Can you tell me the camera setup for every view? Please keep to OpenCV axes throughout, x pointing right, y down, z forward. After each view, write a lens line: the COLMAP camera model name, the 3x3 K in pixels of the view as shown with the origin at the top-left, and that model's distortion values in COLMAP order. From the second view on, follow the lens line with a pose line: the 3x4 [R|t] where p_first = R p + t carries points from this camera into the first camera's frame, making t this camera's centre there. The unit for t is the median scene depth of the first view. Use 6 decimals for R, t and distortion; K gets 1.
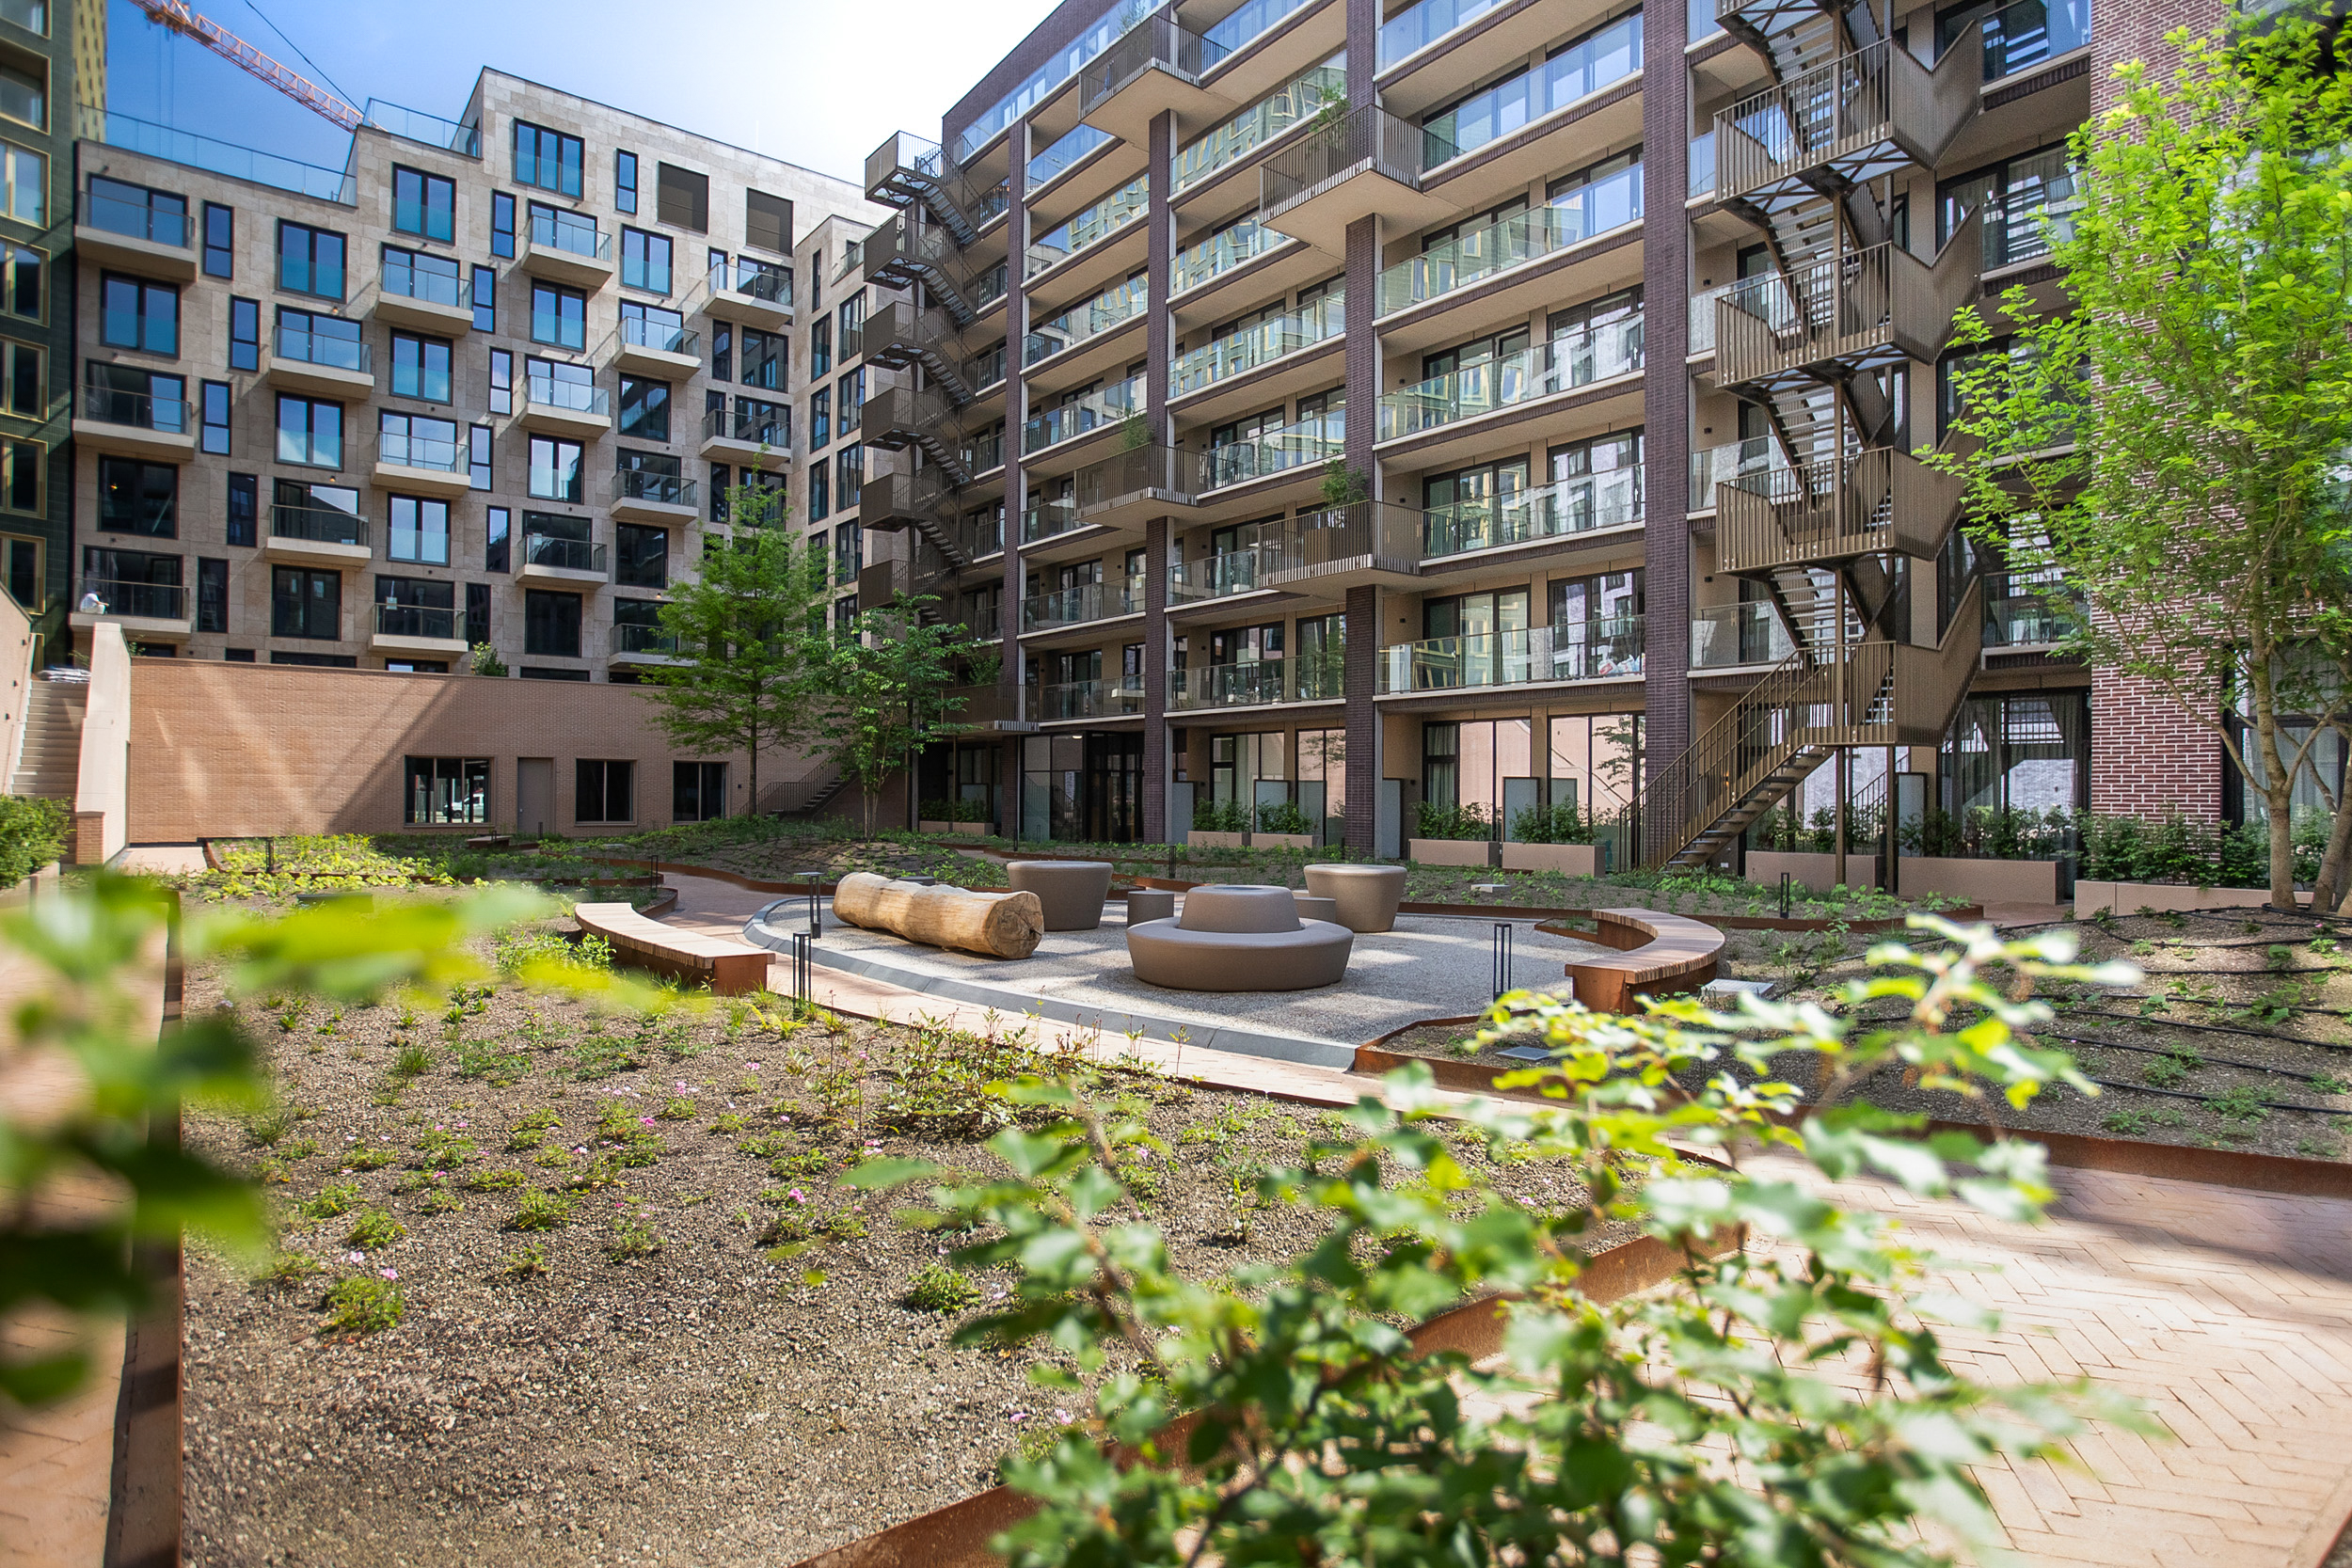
lens RADIAL K [[1338.8, 0, 1177.3], [0, 1338.8, 788.0], [0, 0, 1]] dist [0.008272, 0.000166]
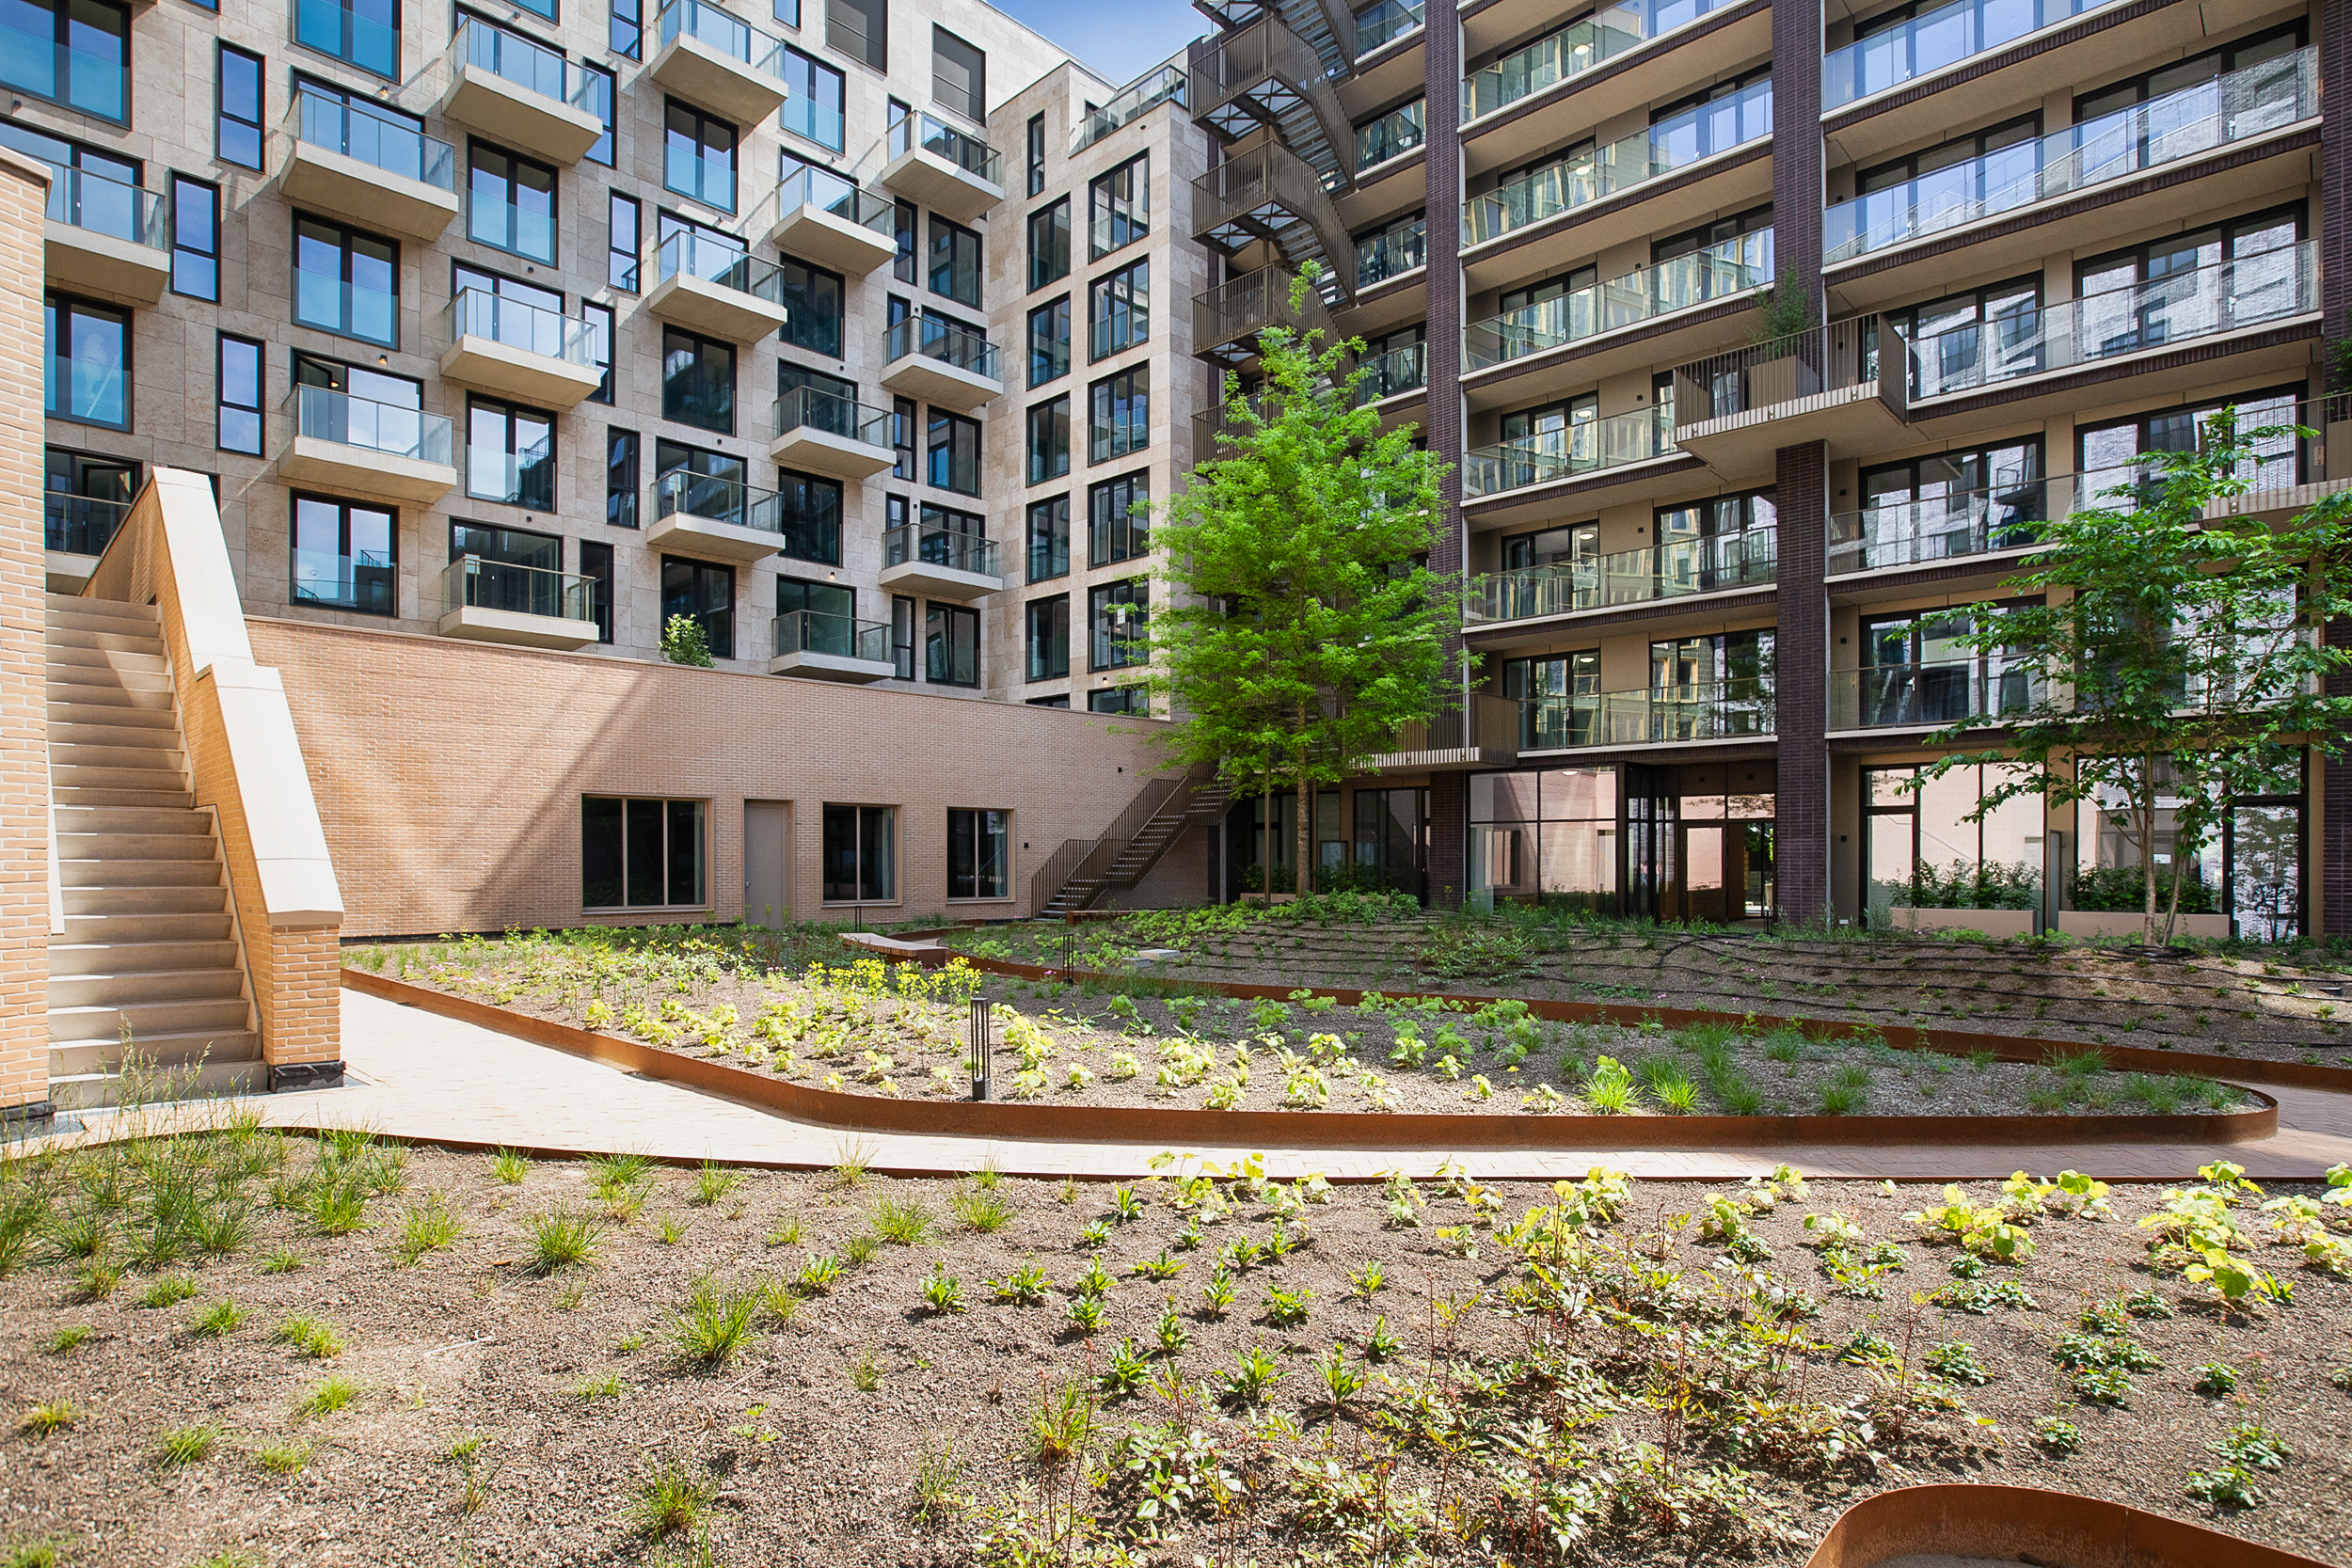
lens RADIAL K [[1260.5, 0, 1192.9], [0, 1260.5, 865.1], [0, 0, 1]] dist [-0.004341, 0.000632]
pose [[0.988413, -0.003031, 0.151759, -0.318335], [-0.000049, 0.999794, 0.020285, -0.003608], [-0.151789, -0.020058, 0.988209, 0.327268]]
